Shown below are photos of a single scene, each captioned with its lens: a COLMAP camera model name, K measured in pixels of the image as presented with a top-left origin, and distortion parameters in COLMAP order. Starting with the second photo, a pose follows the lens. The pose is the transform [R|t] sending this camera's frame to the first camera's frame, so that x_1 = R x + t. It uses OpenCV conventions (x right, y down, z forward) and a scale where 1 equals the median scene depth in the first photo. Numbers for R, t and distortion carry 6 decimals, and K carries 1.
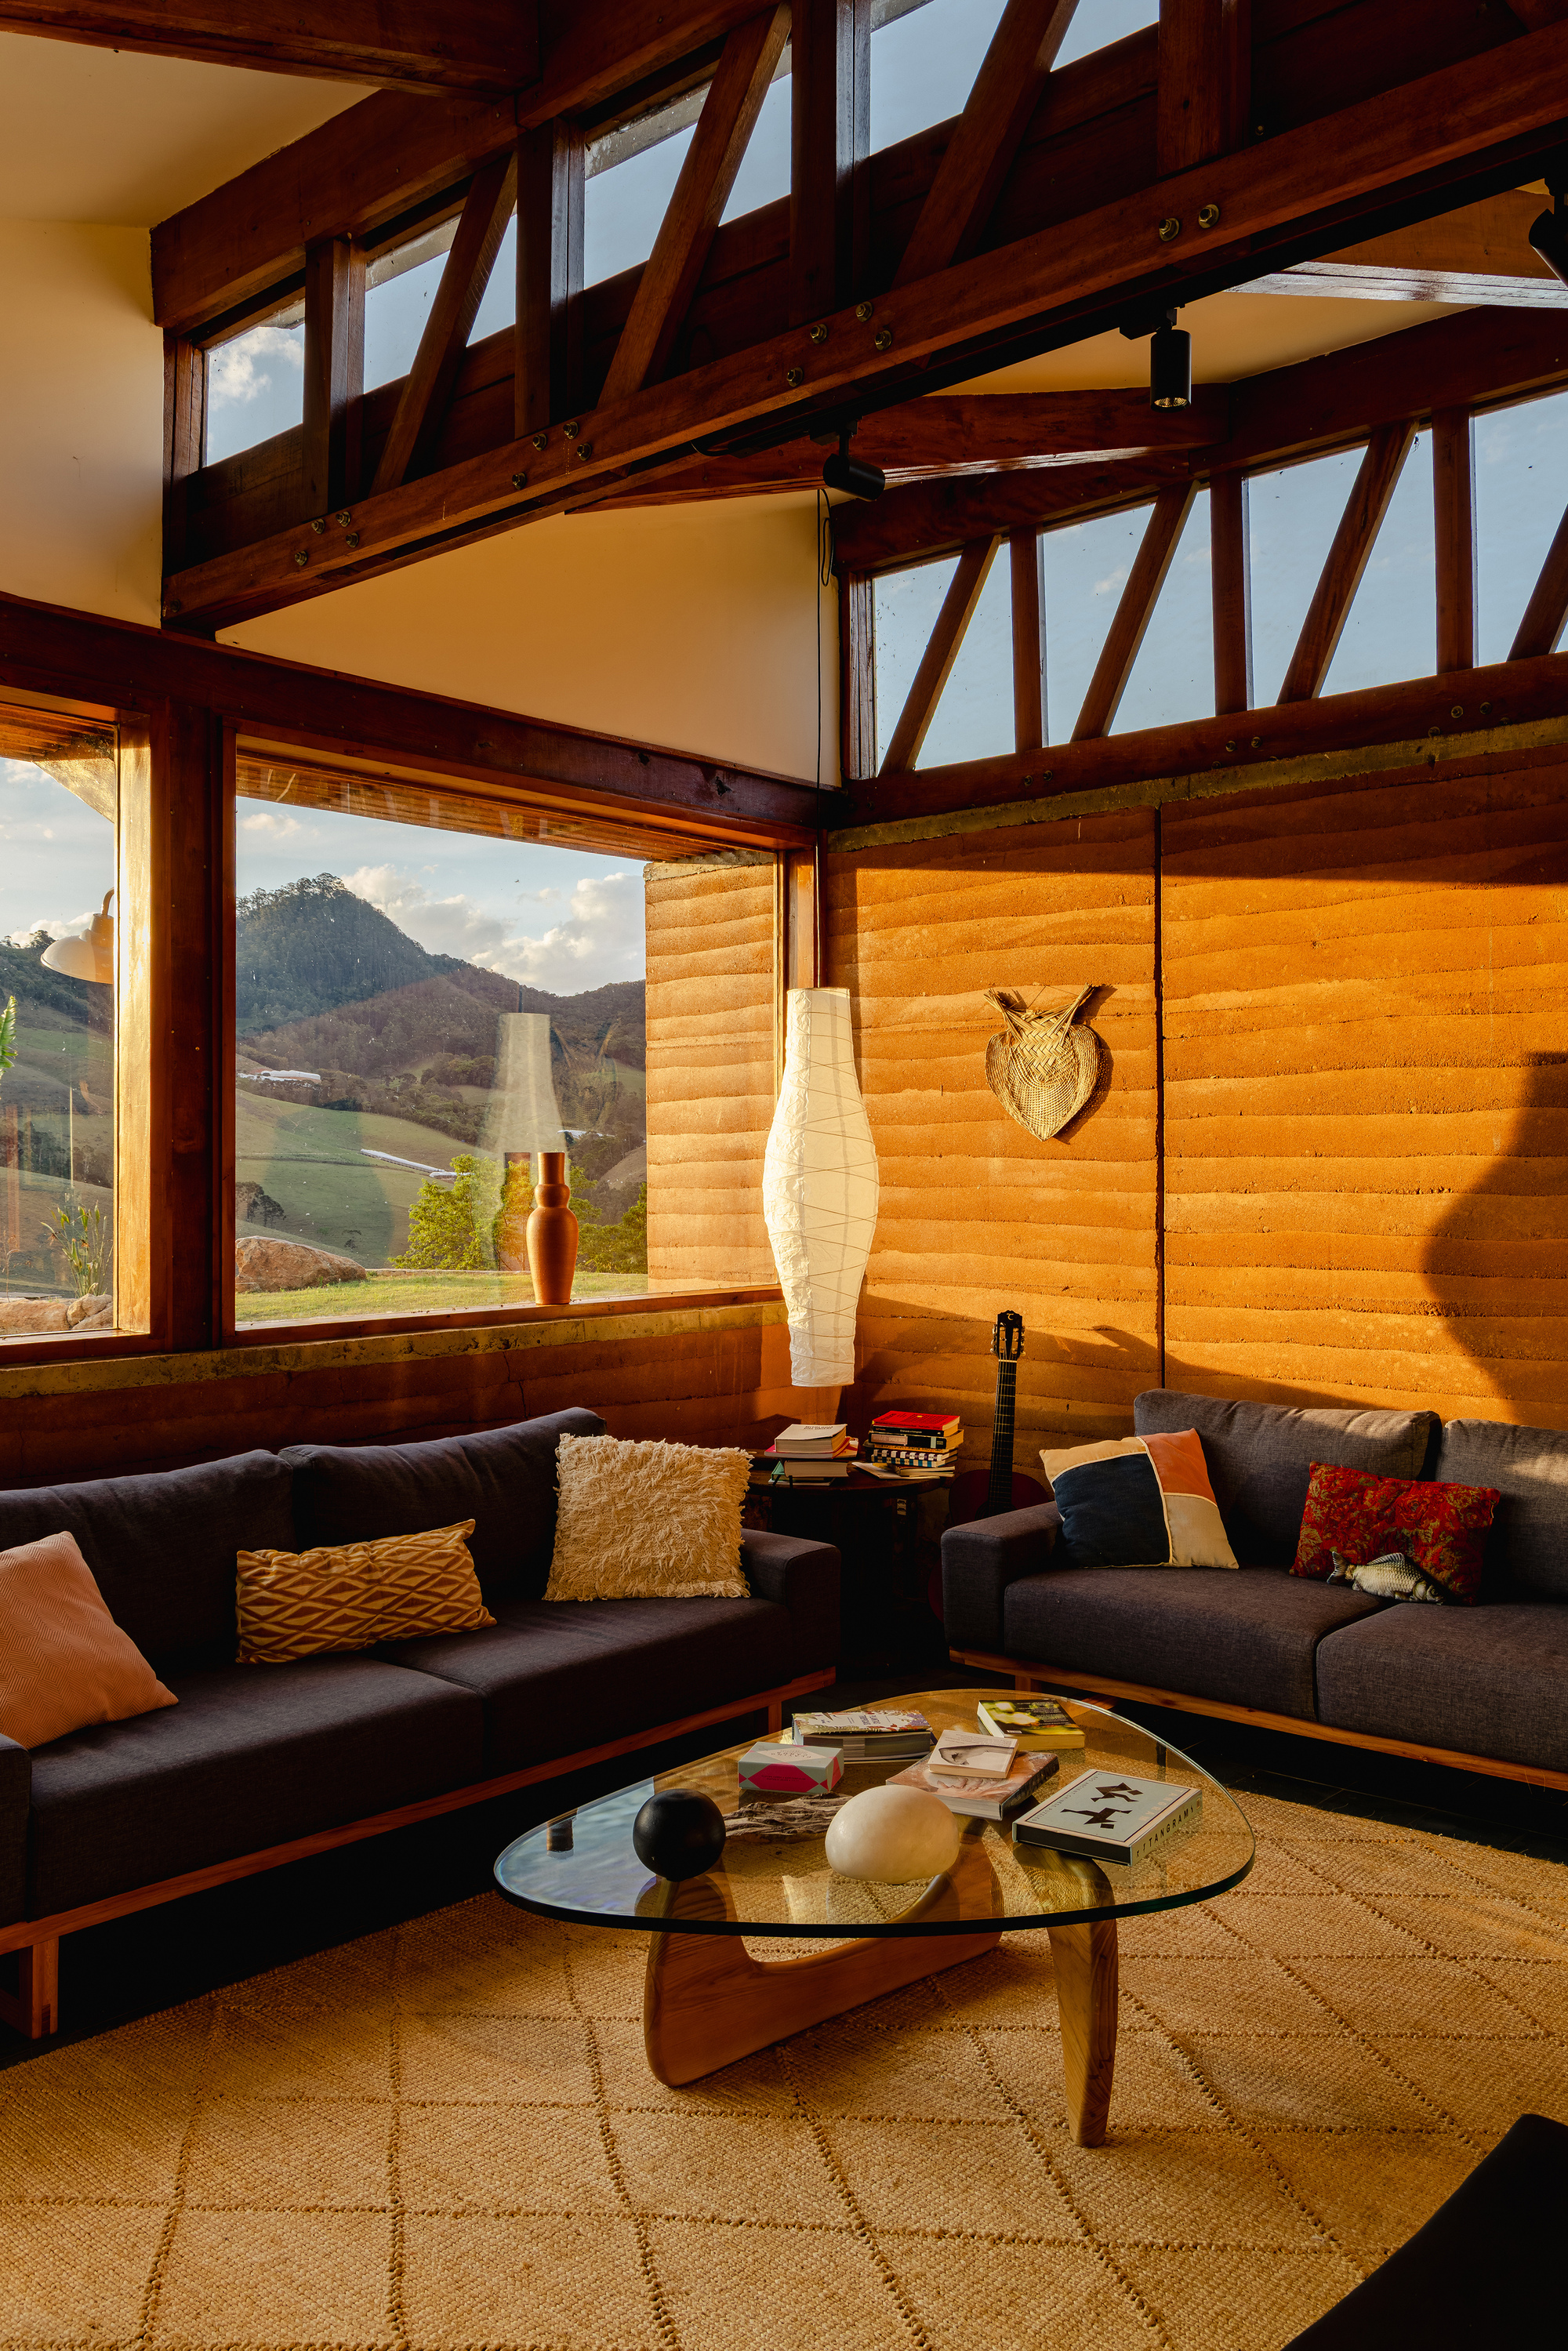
lens RADIAL K [[1838.3, 0, 784.0], [0, 1838.3, 1175.5], [0, 0, 1]] dist [-0.017191, -0.003408]
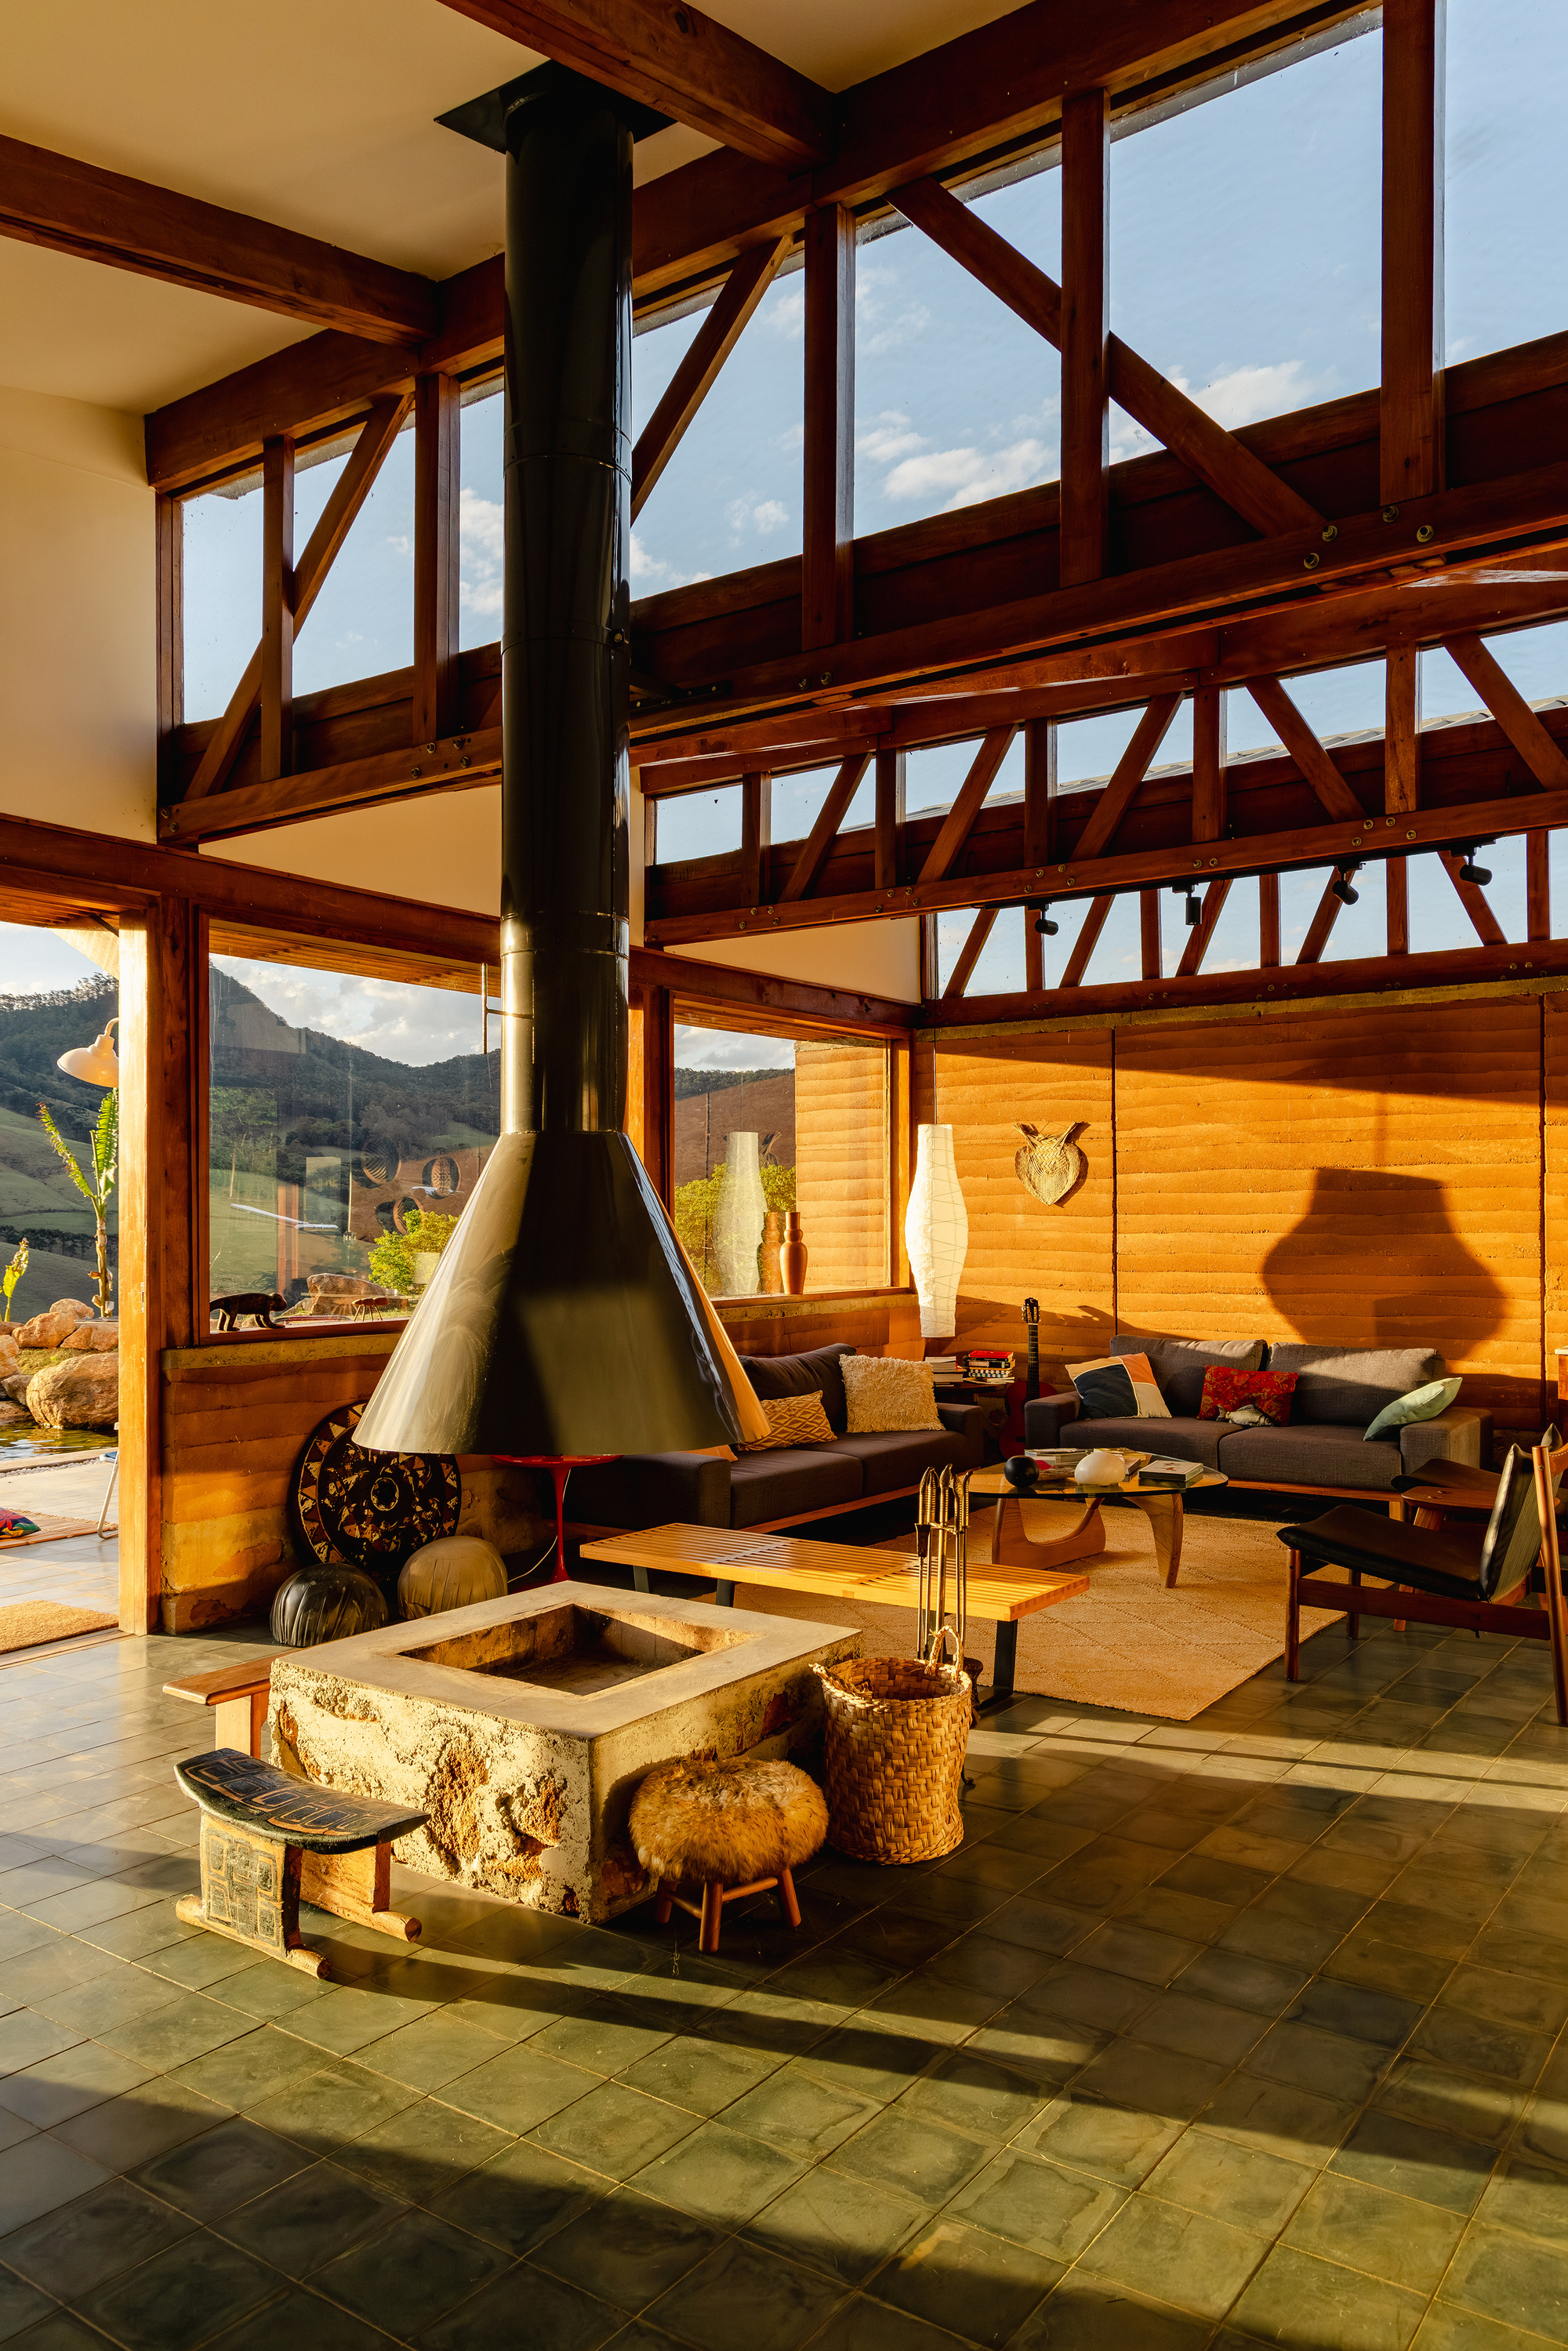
lens RADIAL K [[1634.0, 0, 791.8], [0, 1634.0, 1223.0], [0, 0, 1]] dist [0.004199, -0.000069]
pose [[0.993893, -0.001203, 0.110344, -0.311232], [0.001562, 0.999994, -0.003167, 0.003495], [-0.110339, 0.003320, 0.993888, -0.632744]]
